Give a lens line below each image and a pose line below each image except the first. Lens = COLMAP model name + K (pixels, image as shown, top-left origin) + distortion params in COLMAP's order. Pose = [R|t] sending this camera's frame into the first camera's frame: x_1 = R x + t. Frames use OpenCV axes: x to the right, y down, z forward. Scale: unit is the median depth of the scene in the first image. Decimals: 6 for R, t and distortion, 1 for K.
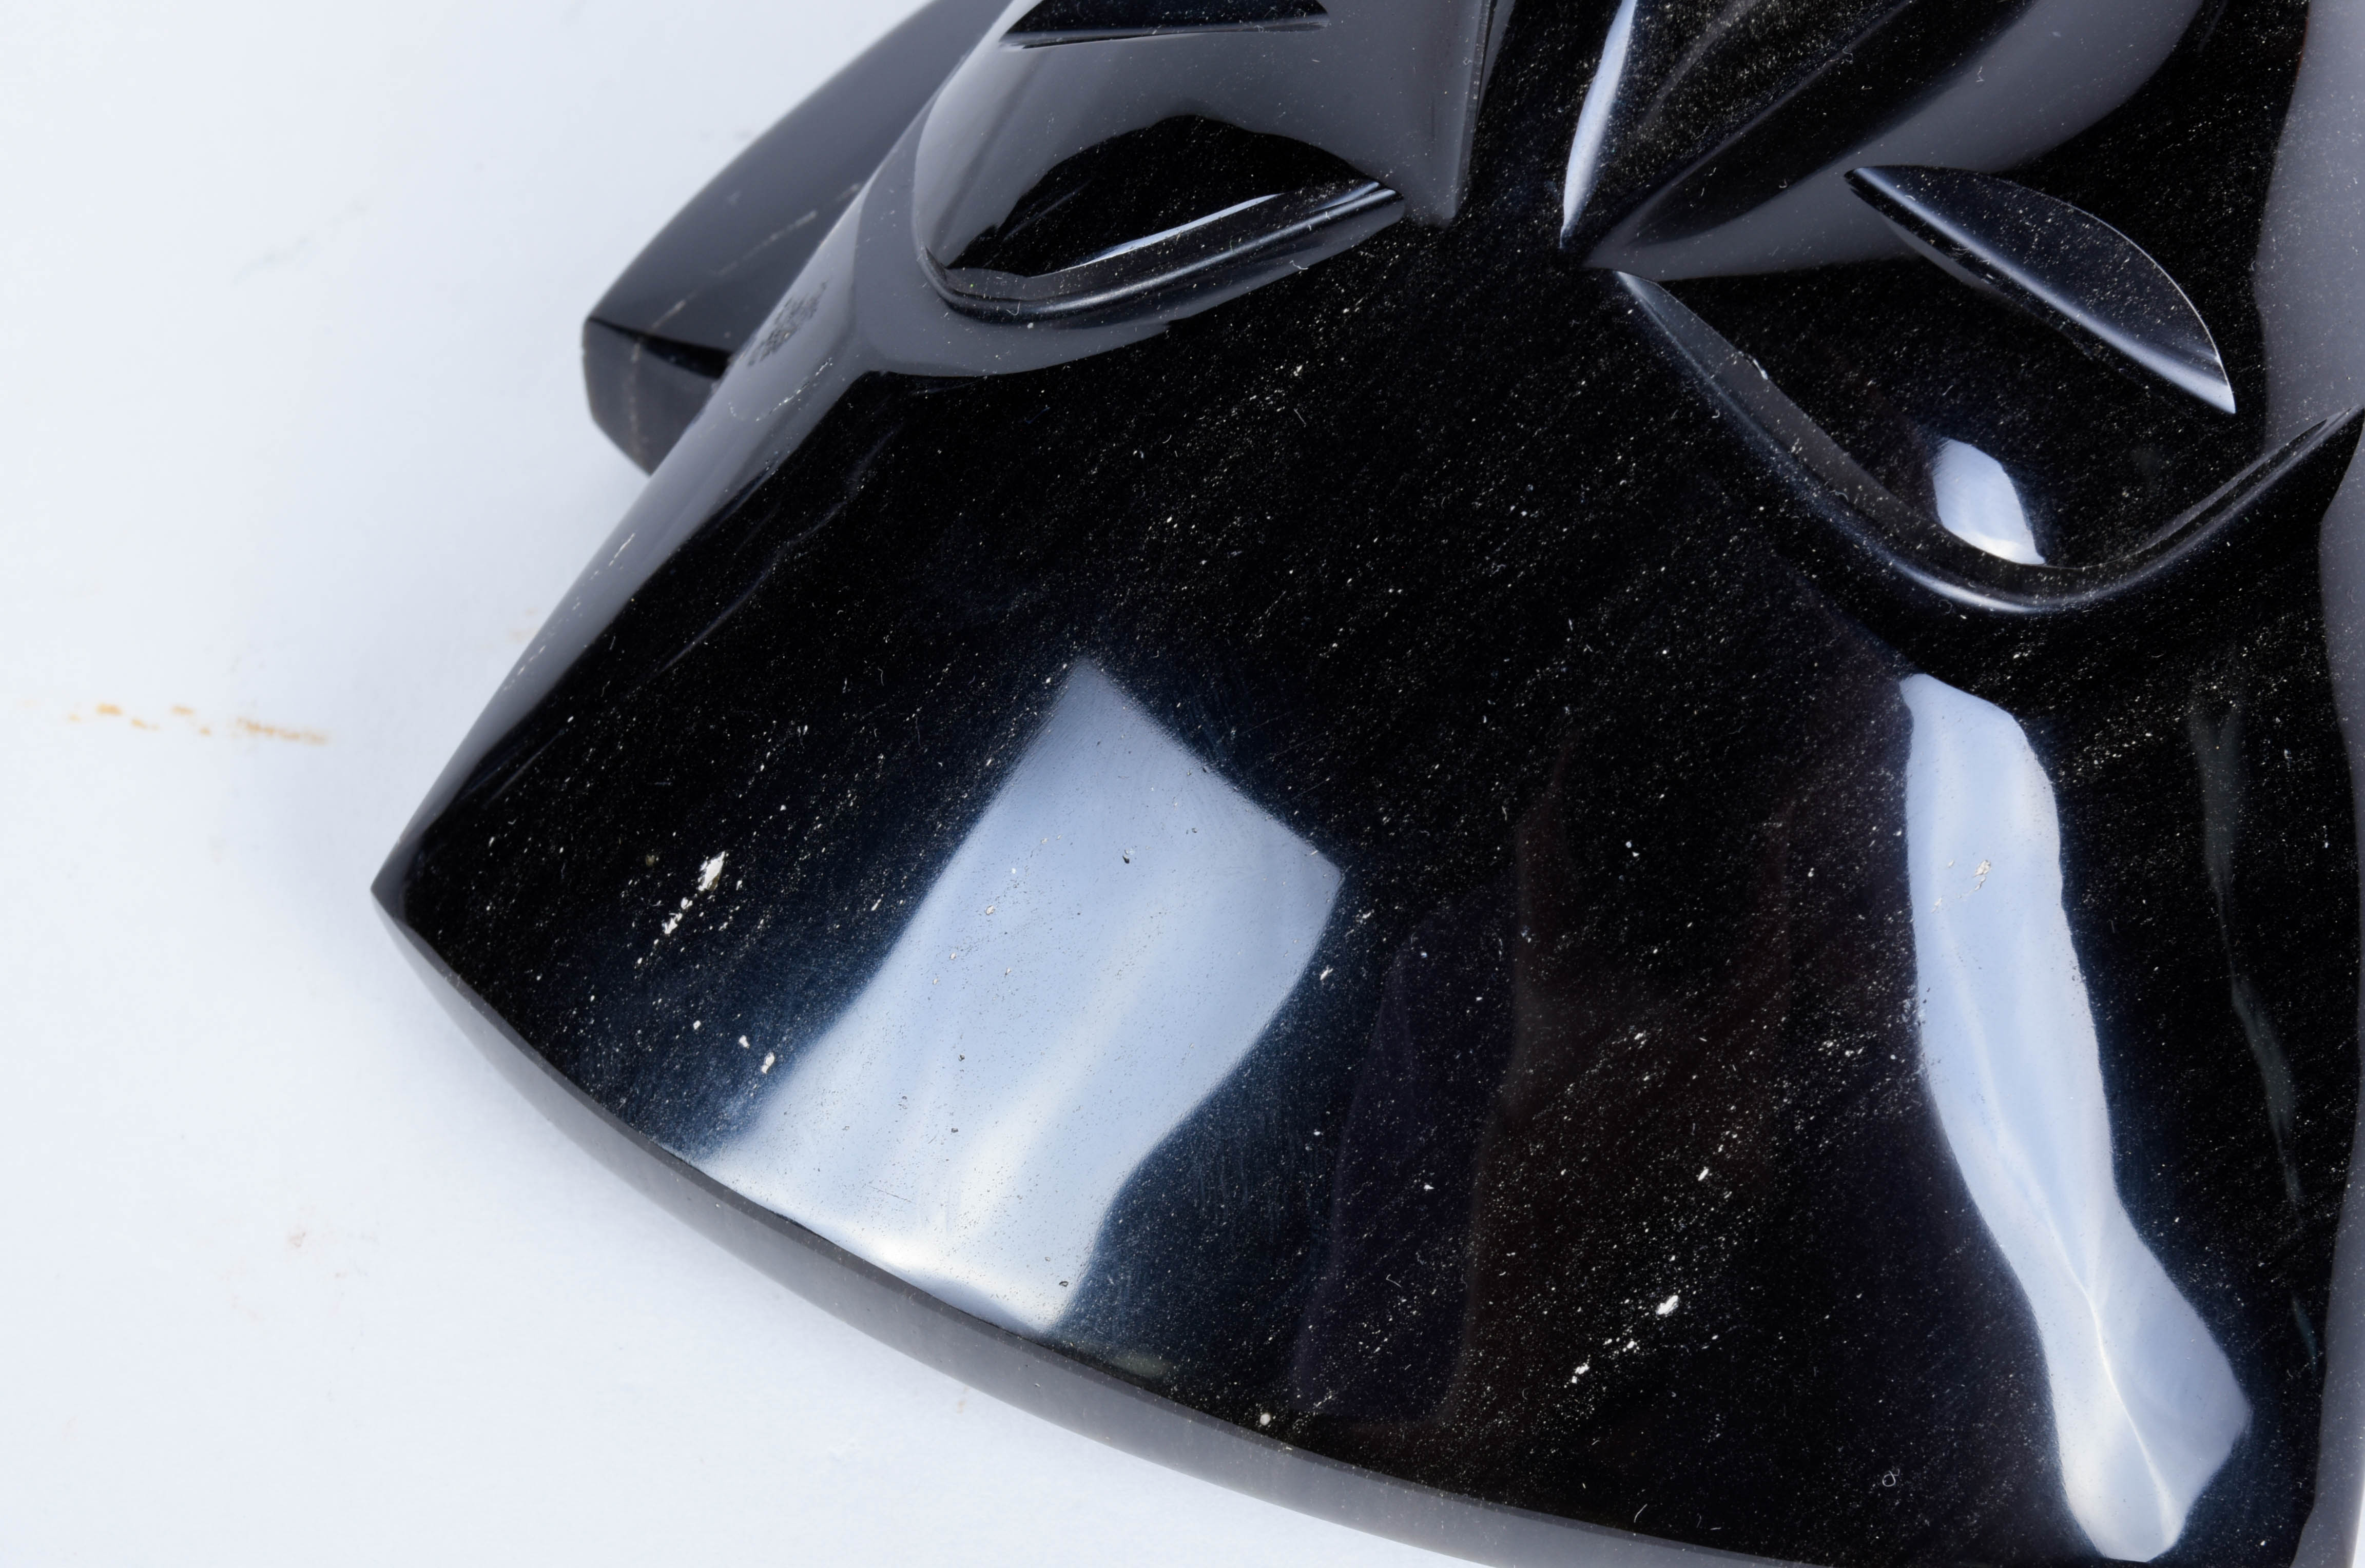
lens RADIAL K [[4187.1, 0, 1182.5], [0, 4187.1, 784.0], [0, 0, 1]] dist [-0.012043, -0.034792]
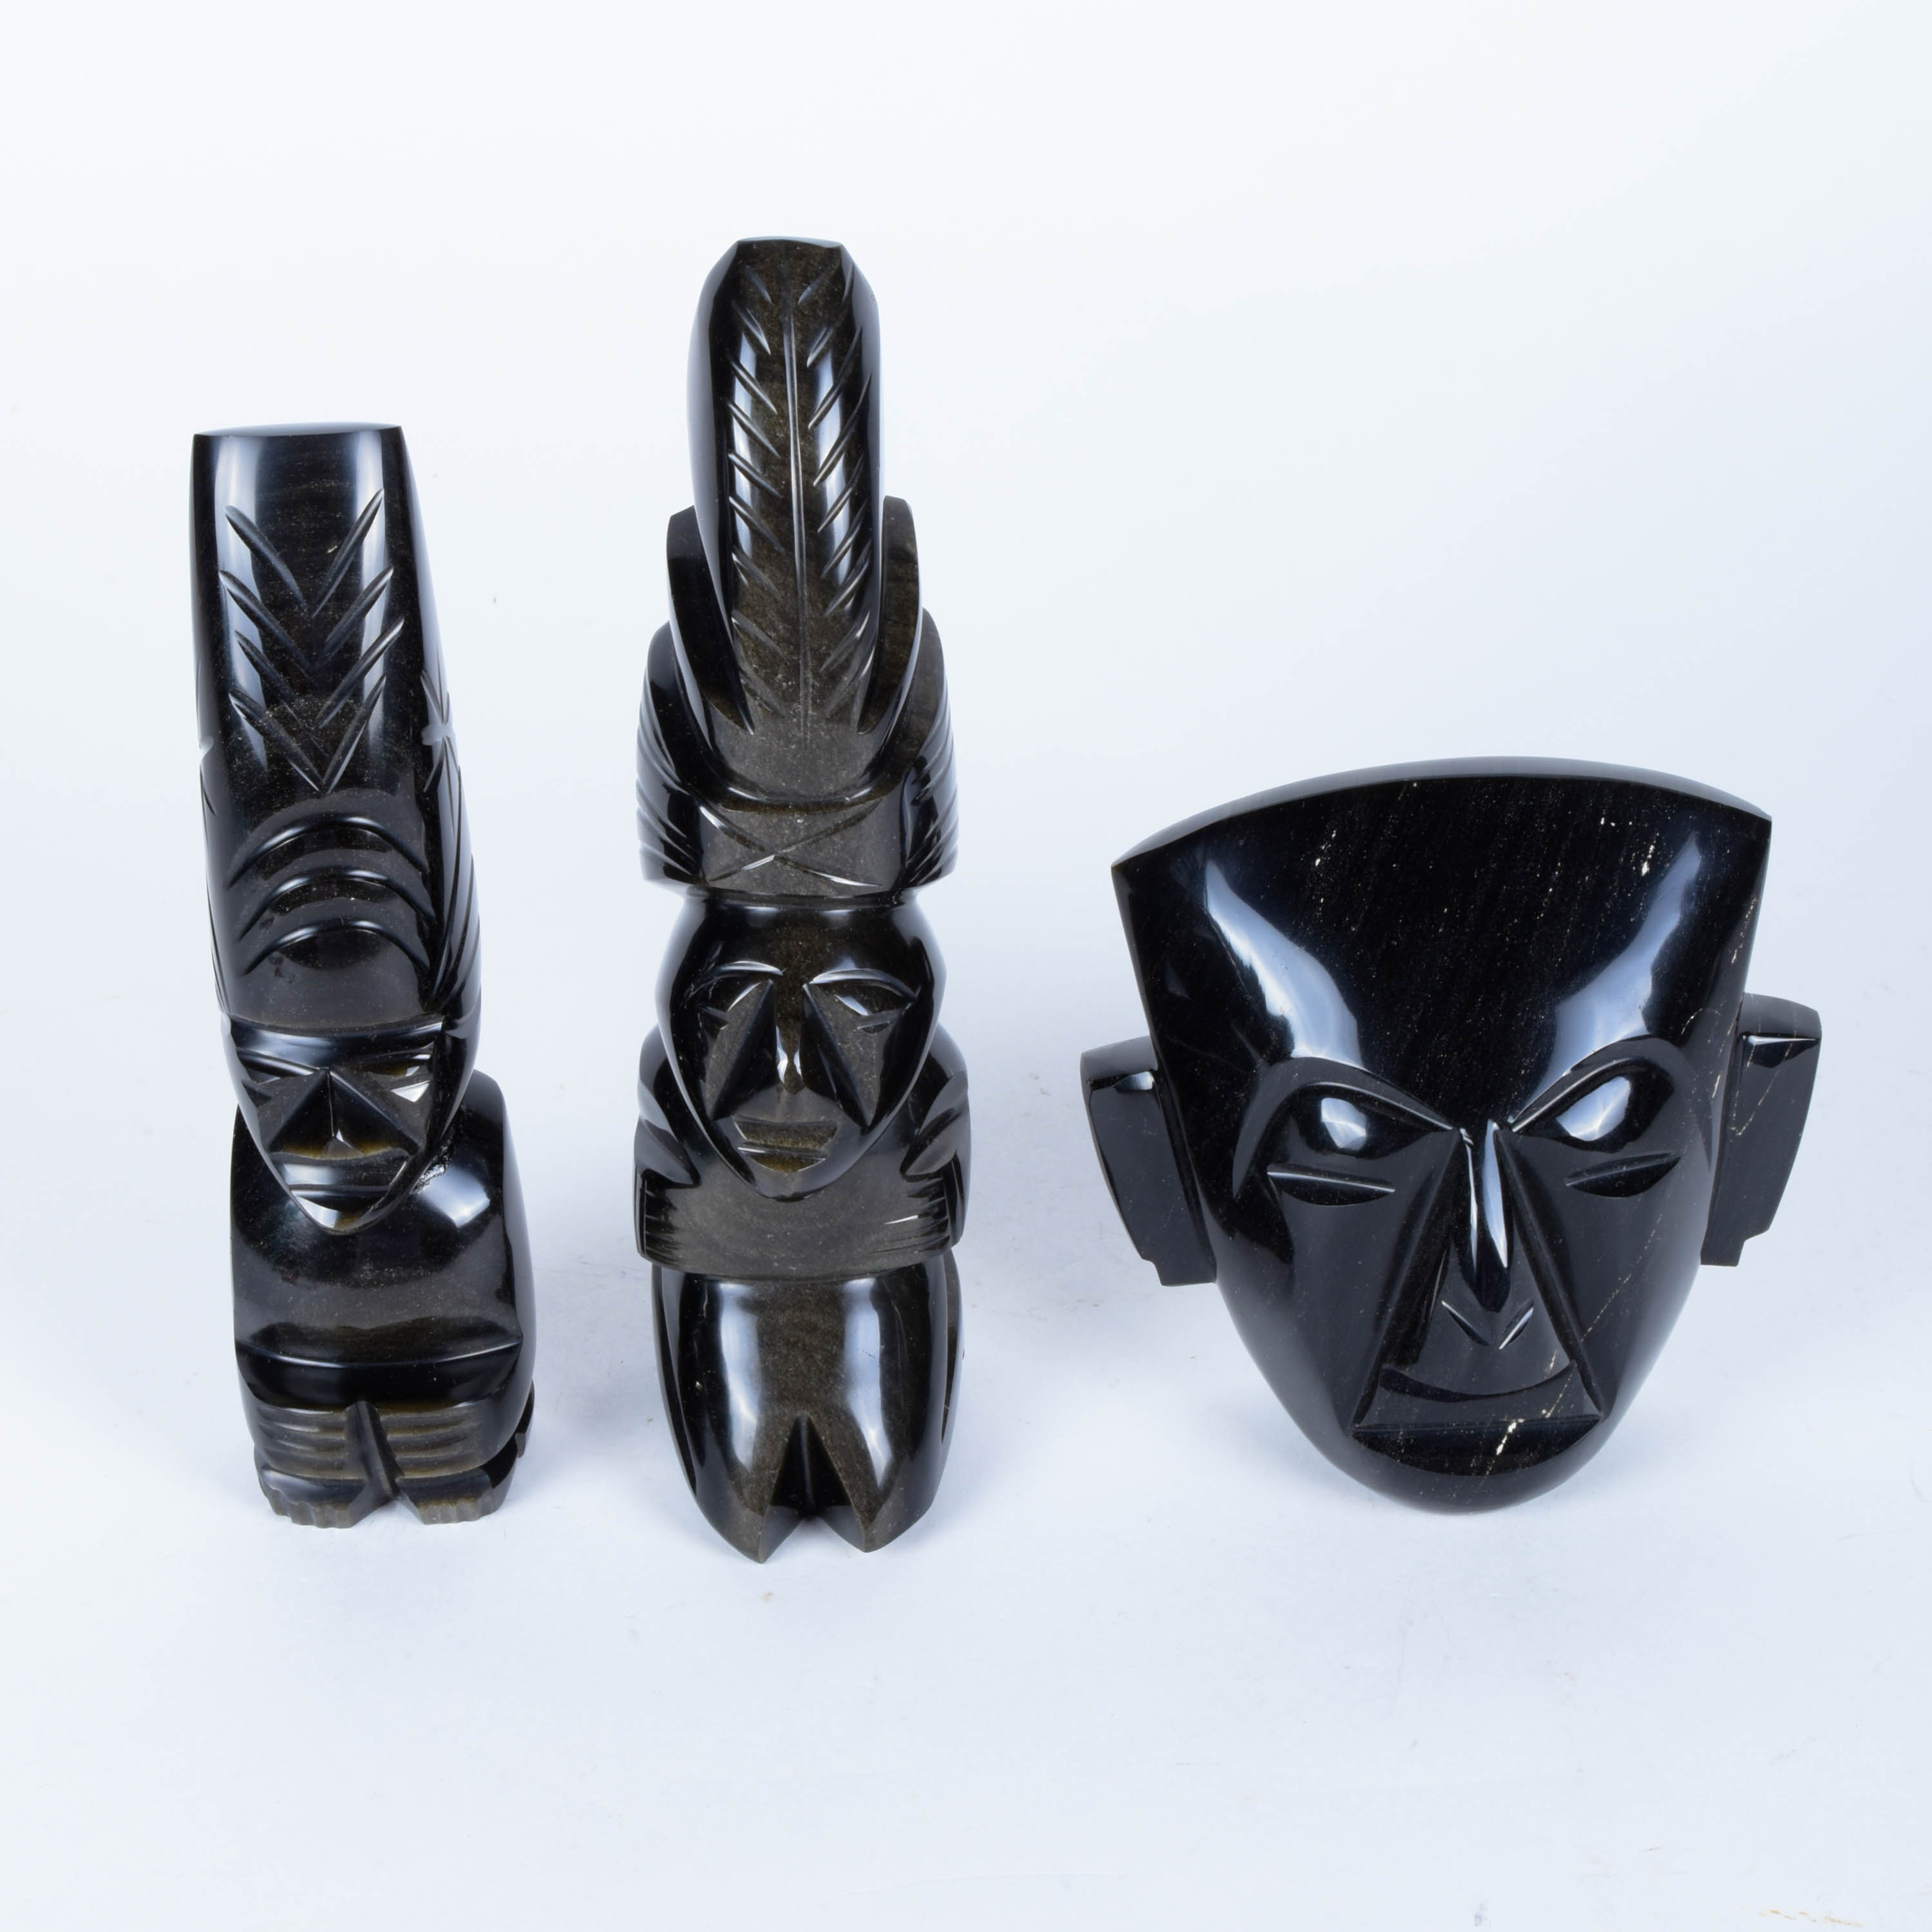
lens RADIAL K [[5306.0, 0, 968.8], [0, 5306.0, 821.3], [0, 0, 1]] dist [-0.014052, 0.005517]
pose [[-0.883717, 0.407134, 0.230838, -0.645364], [-0.356915, -0.905299, 0.230316, -0.740568], [0.302747, 0.121144, 0.945340, -3.186739]]
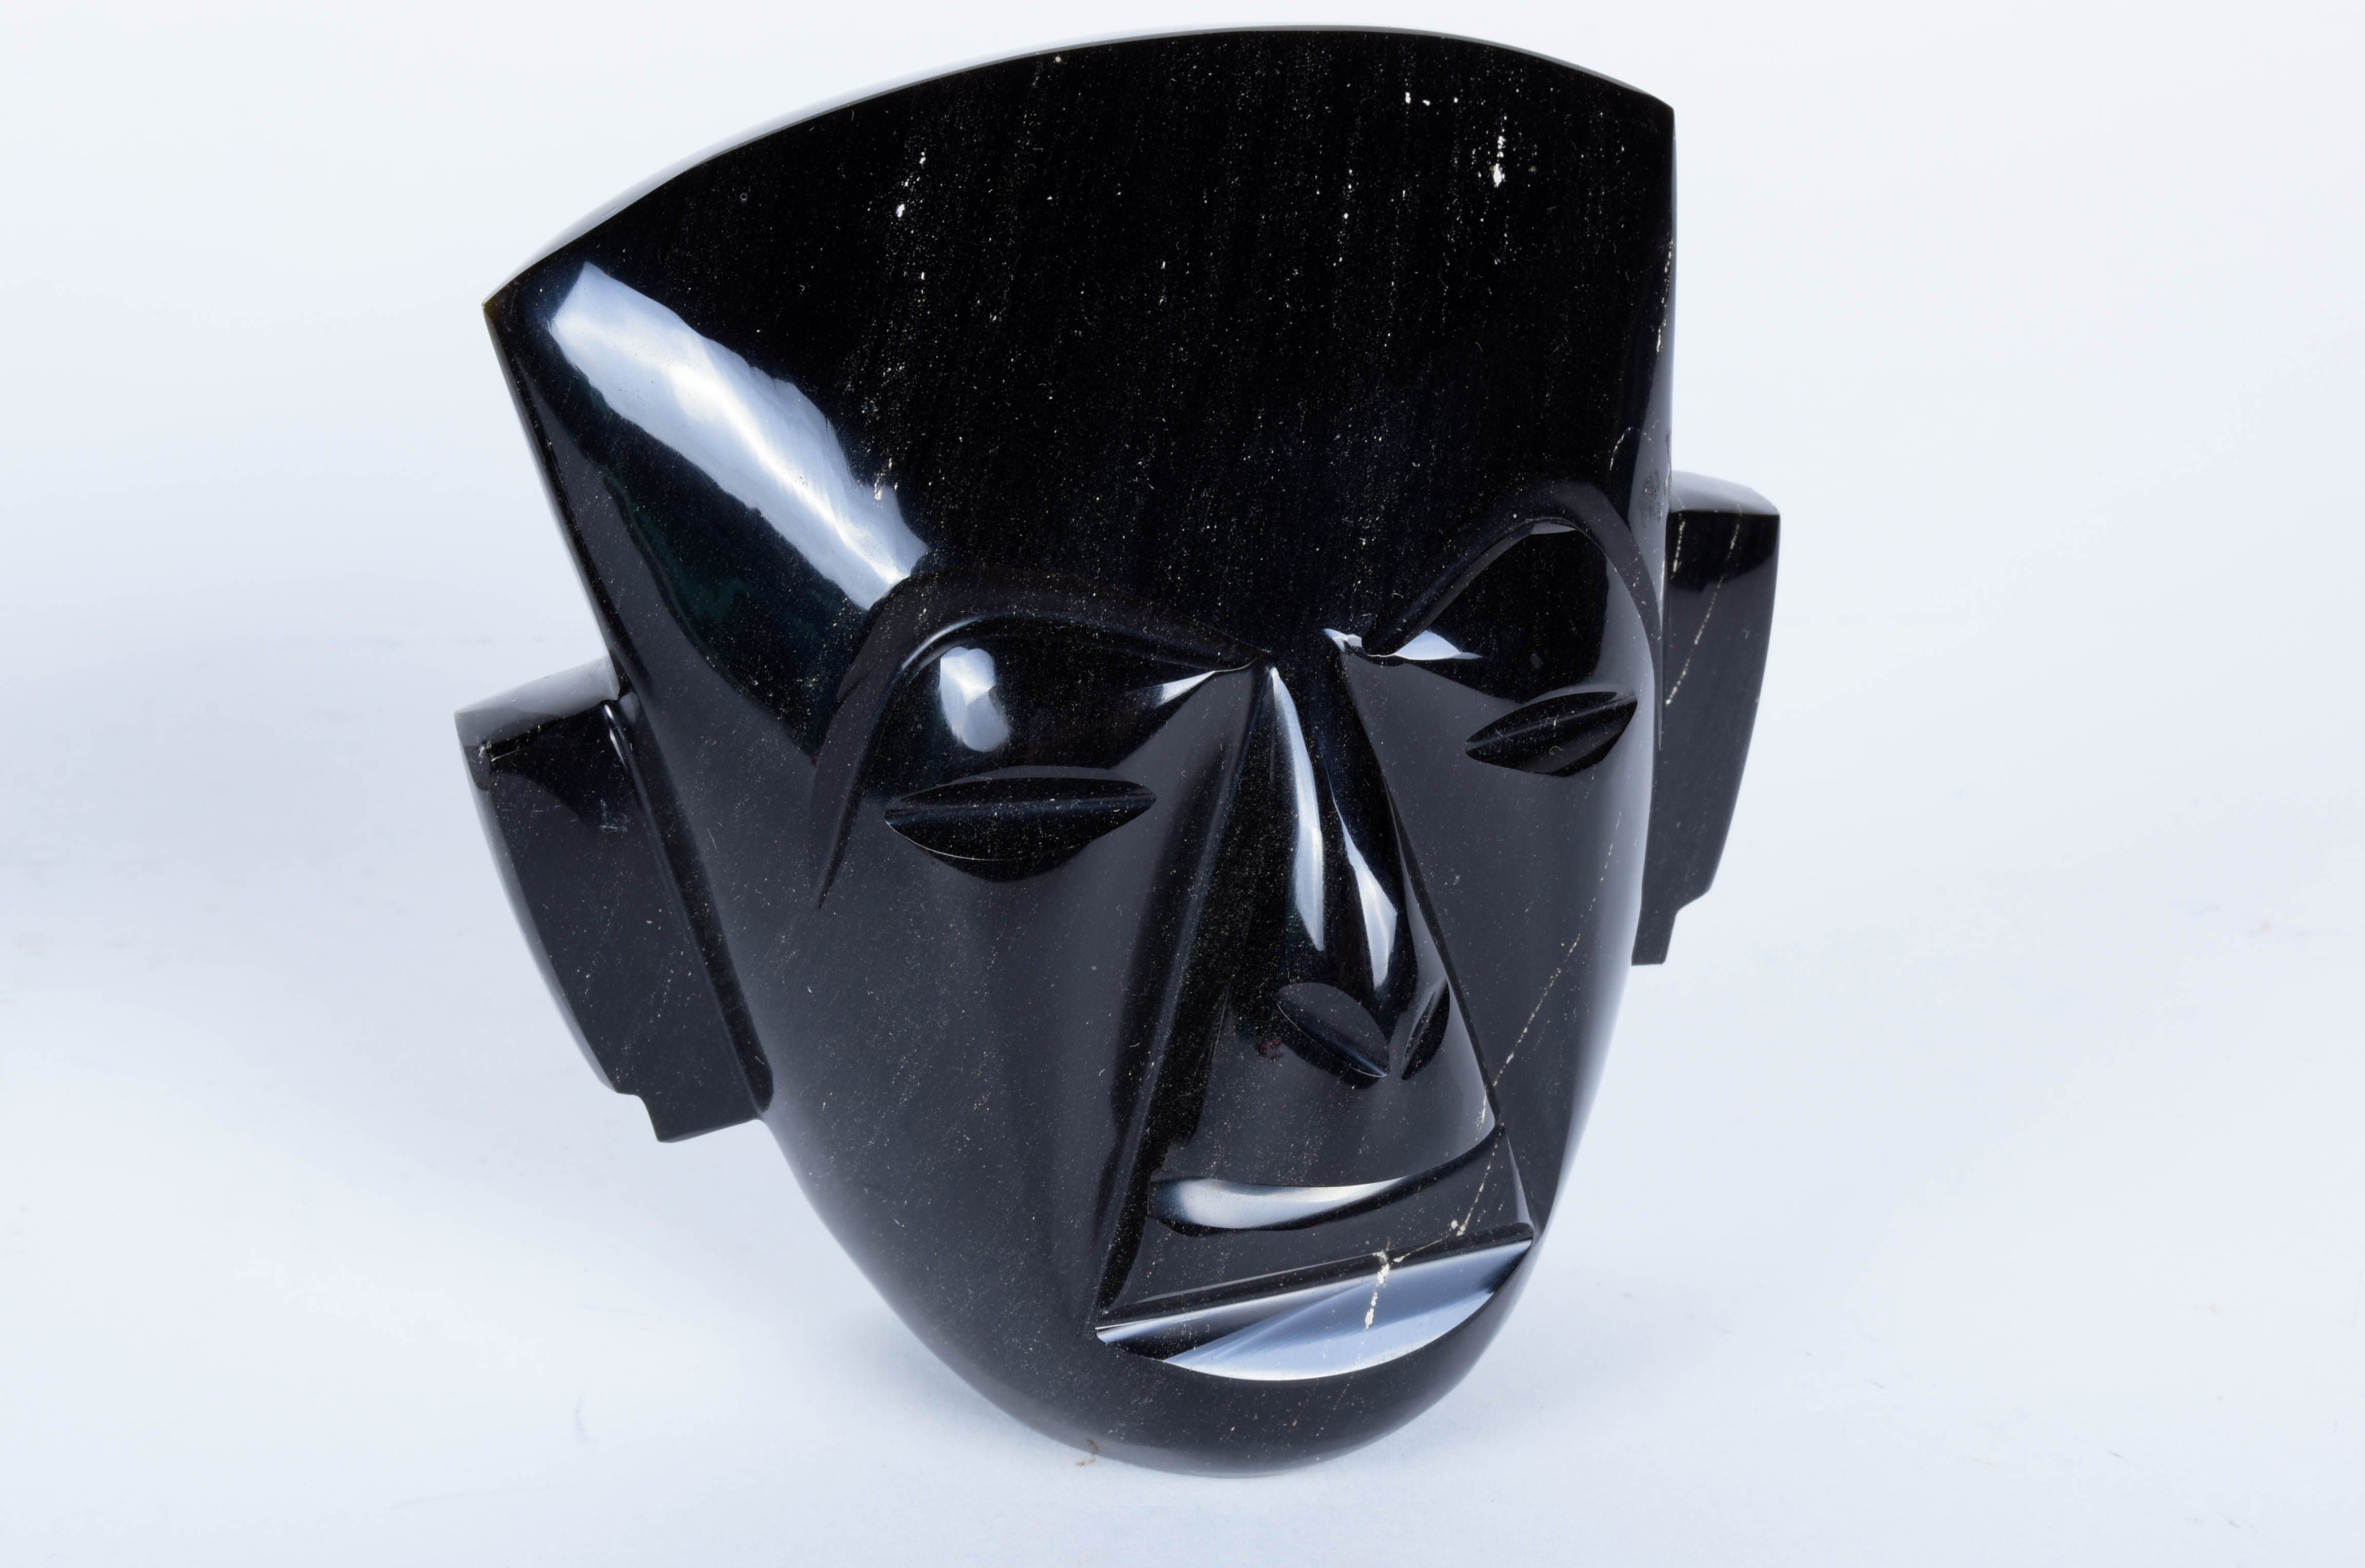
lens RADIAL K [[4187.1, 0, 1182.5], [0, 4187.1, 784.0], [0, 0, 1]] dist [-0.012043, -0.034792]
pose [[-0.844204, 0.530484, -0.076846, 0.277171], [-0.533823, -0.819087, 0.210070, -0.504918], [0.048495, 0.218364, 0.974662, -0.662153]]
